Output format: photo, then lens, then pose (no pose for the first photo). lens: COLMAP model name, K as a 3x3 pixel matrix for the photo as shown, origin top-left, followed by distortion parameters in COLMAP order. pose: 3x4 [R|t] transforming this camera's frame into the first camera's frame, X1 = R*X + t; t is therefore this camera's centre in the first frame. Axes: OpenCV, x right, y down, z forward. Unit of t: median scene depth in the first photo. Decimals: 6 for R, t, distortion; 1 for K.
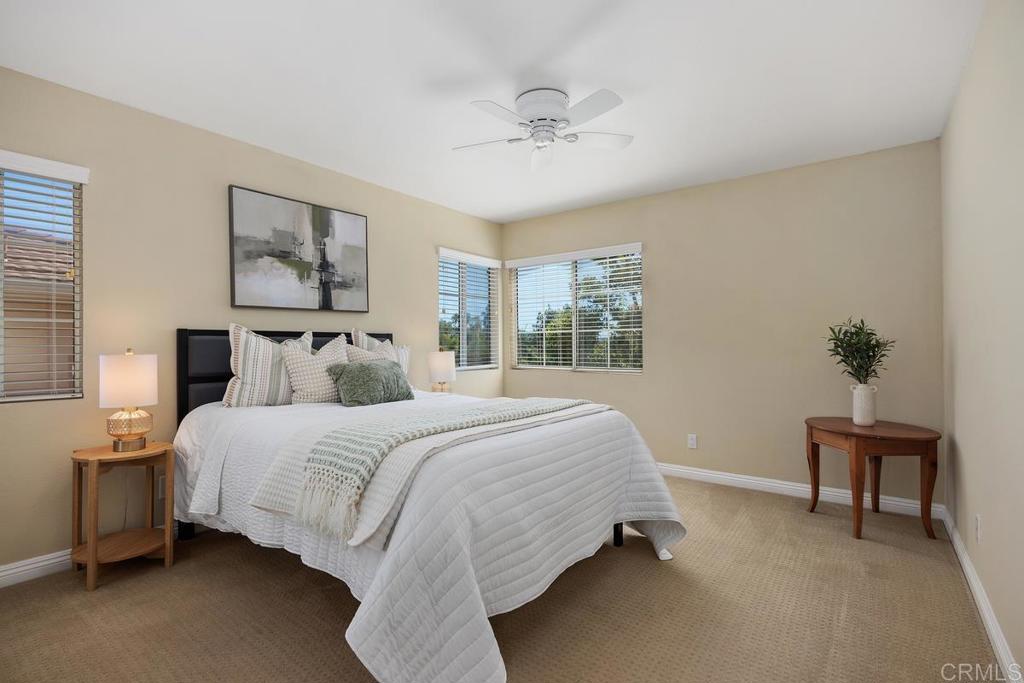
lens RADIAL K [[459.2, 0, 512.8], [0, 459.2, 343.3], [0, 0, 1]] dist [-0.002029, -0.000015]
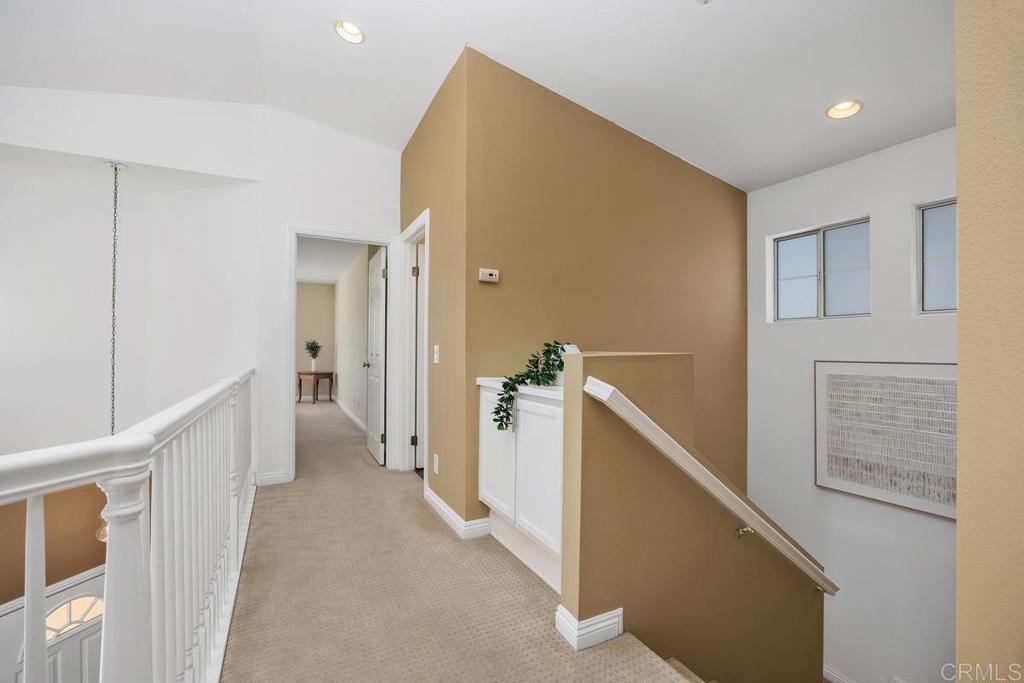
lens RADIAL K [[439.2, 0, 512.7], [0, 439.2, 346.3], [0, 0, 1]] dist [-0.001304, 0.000043]
pose [[0.440435, 0.006242, 0.897763, -1.378656], [-0.006458, 0.999972, -0.003785, 0.003061], [-0.897761, -0.004131, 0.440463, -1.592361]]
